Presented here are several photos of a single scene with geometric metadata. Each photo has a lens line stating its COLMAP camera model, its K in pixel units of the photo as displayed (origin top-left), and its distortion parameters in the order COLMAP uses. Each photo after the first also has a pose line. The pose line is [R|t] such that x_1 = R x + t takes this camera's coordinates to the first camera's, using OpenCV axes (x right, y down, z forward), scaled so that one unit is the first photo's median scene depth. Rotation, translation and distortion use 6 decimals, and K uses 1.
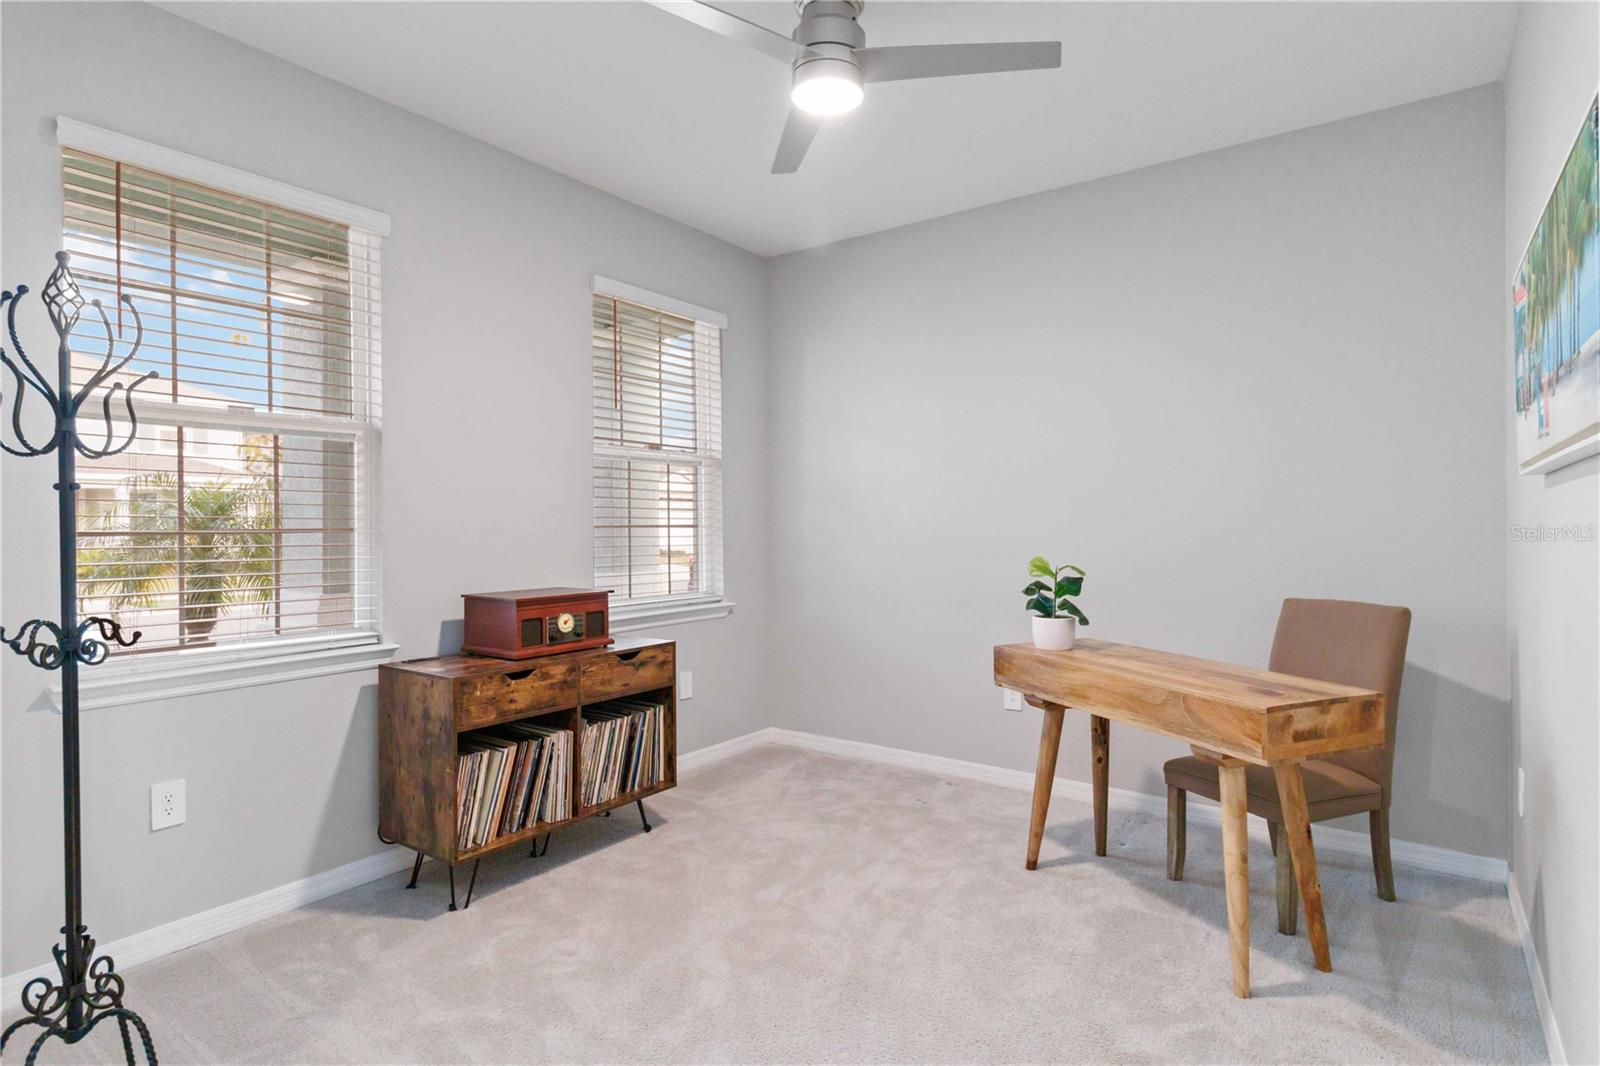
lens RADIAL K [[818.4, 0, 796.5], [0, 818.4, 529.4], [0, 0, 1]] dist [-0.002734, -0.000534]
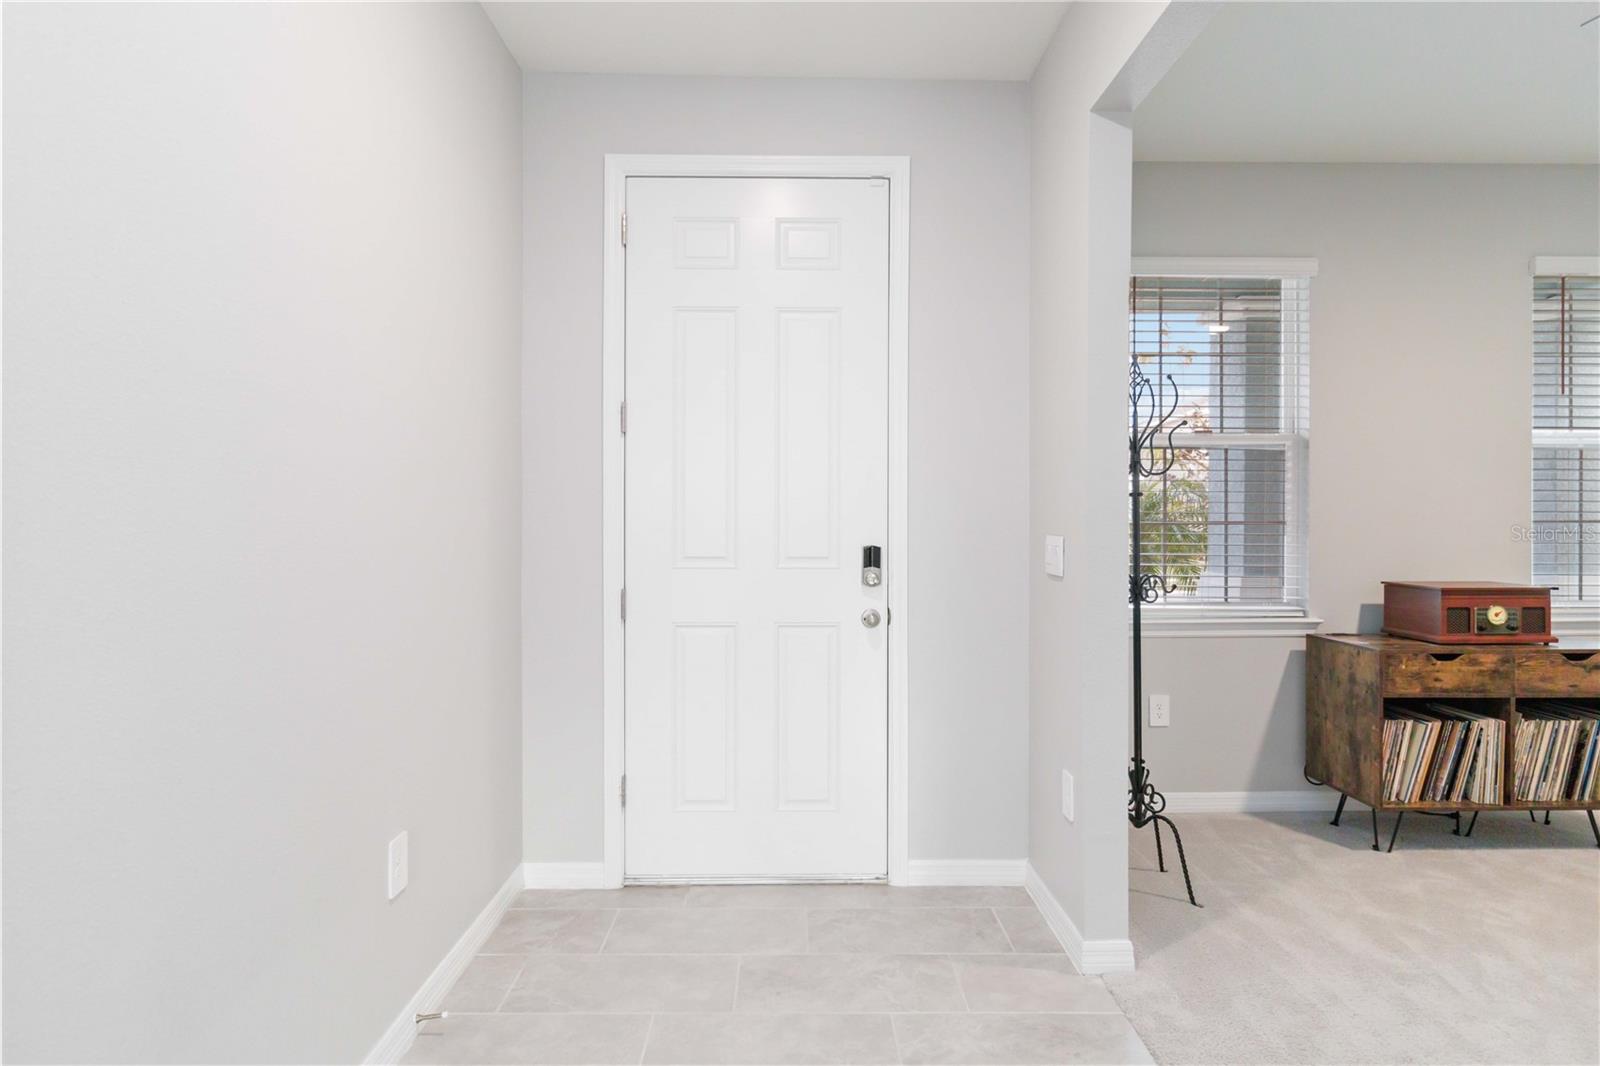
lens RADIAL K [[877.4, 0, 800.2], [0, 877.4, 522.9], [0, 0, 1]] dist [0.003671, 0.000308]
pose [[0.599060, 0.008139, -0.800663, 0.080463], [-0.009217, 0.999952, 0.003268, 0.003556], [0.800651, 0.005422, 0.599106, -0.380468]]
